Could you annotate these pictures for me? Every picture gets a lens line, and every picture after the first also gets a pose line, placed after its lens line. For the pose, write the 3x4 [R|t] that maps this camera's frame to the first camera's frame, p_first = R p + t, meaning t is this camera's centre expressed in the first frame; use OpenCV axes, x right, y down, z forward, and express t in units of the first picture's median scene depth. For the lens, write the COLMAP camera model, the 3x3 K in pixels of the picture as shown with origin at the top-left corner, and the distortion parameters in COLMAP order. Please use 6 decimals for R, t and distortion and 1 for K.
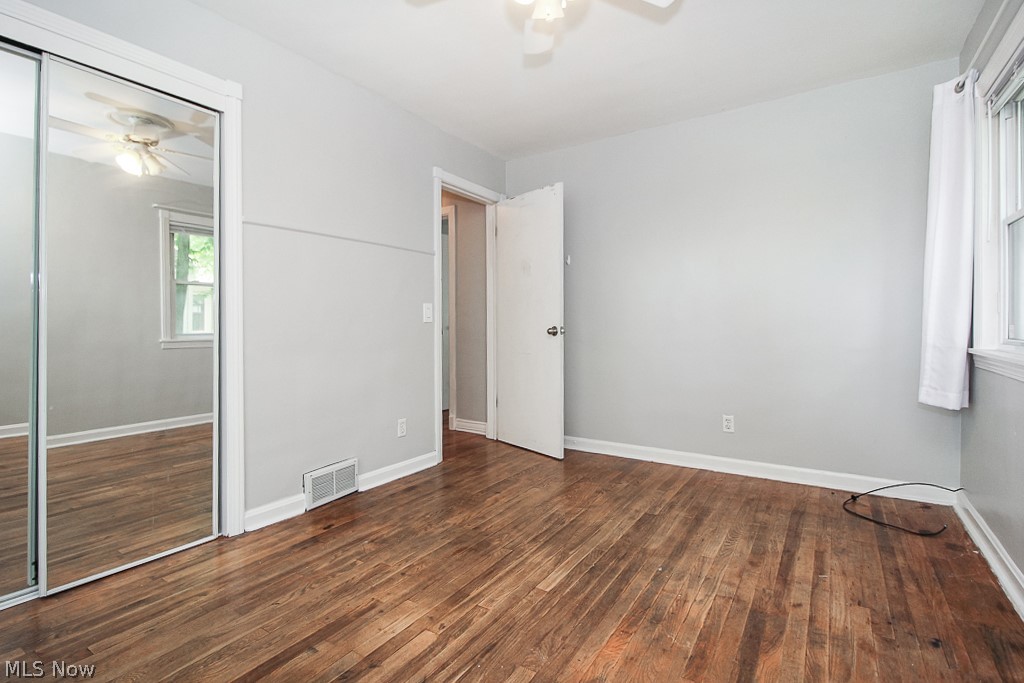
lens RADIAL K [[470.6, 0, 506.3], [0, 470.6, 322.9], [0, 0, 1]] dist [0.020971, -0.015432]
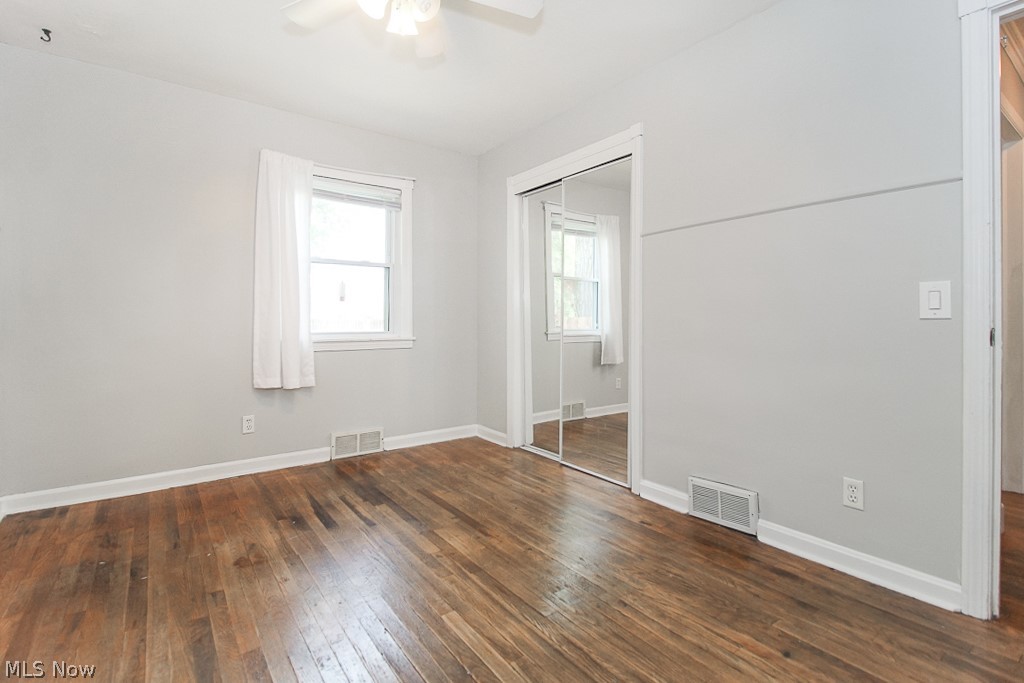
lens RADIAL K [[470.6, 0, 506.3], [0, 470.6, 322.9], [0, 0, 1]] dist [0.020971, -0.015432]
pose [[-0.328272, 0.008620, -0.944544, 0.717085], [0.005294, 0.999959, 0.007286, -0.006287], [0.944568, -0.002609, -0.328304, 1.121395]]
